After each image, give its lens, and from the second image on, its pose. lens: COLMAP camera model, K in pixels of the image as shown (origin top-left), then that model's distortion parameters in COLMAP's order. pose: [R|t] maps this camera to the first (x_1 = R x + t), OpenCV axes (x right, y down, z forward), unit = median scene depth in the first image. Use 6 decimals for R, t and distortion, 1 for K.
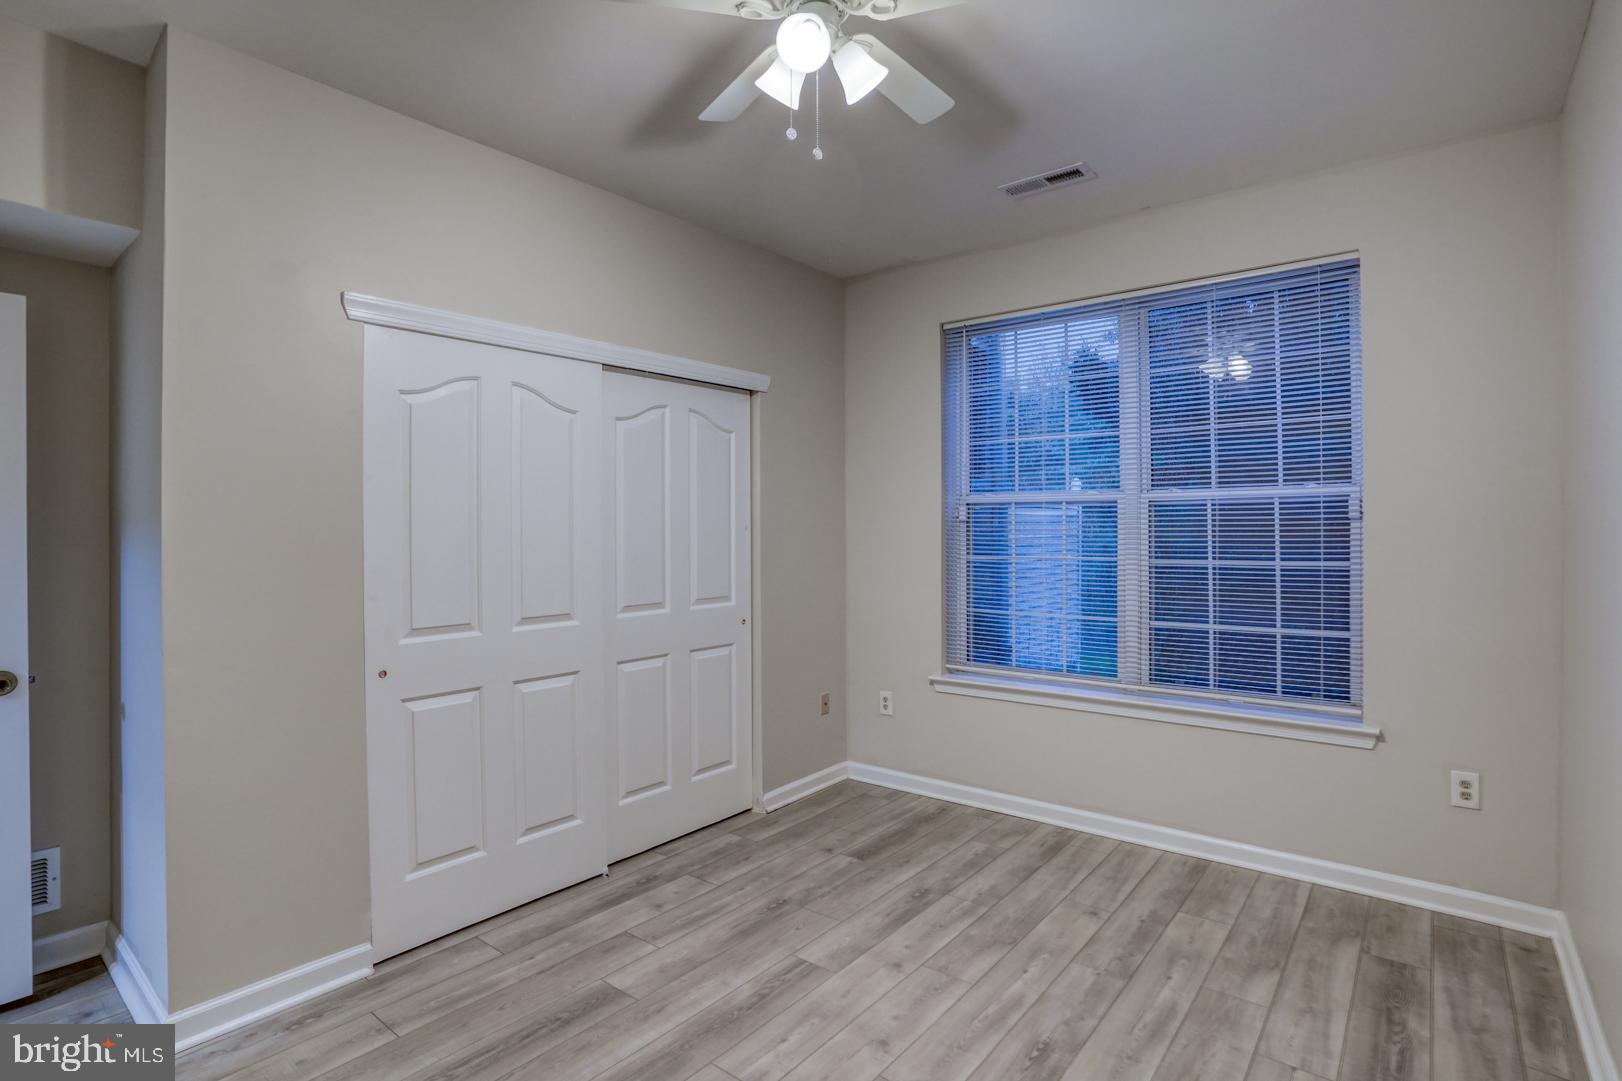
lens RADIAL K [[781.5, 0, 816.2], [0, 781.5, 538.0], [0, 0, 1]] dist [-0.051617, 0.018538]
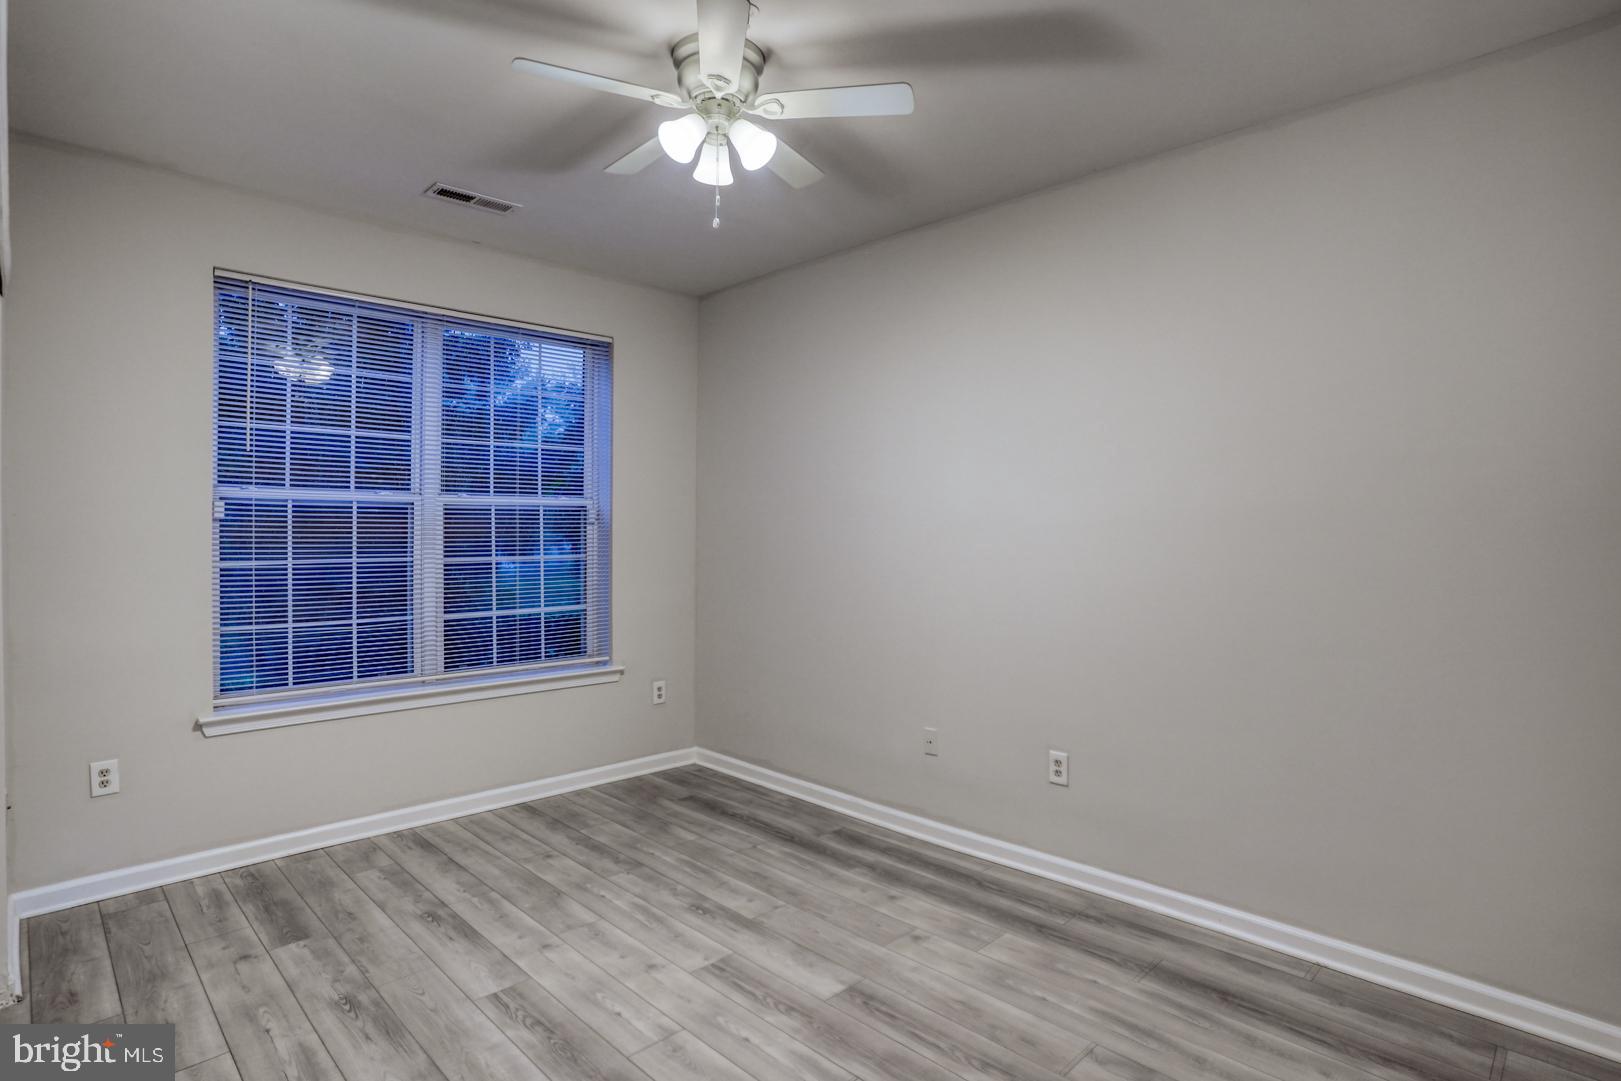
lens RADIAL K [[830.0, 0, 798.6], [0, 830.0, 546.9], [0, 0, 1]] dist [-0.079902, 0.039918]
pose [[0.136713, -0.011285, 0.990546, -0.736773], [0.007638, 0.999917, 0.010338, 0.004805], [-0.990581, 0.006152, 0.136788, 0.403327]]
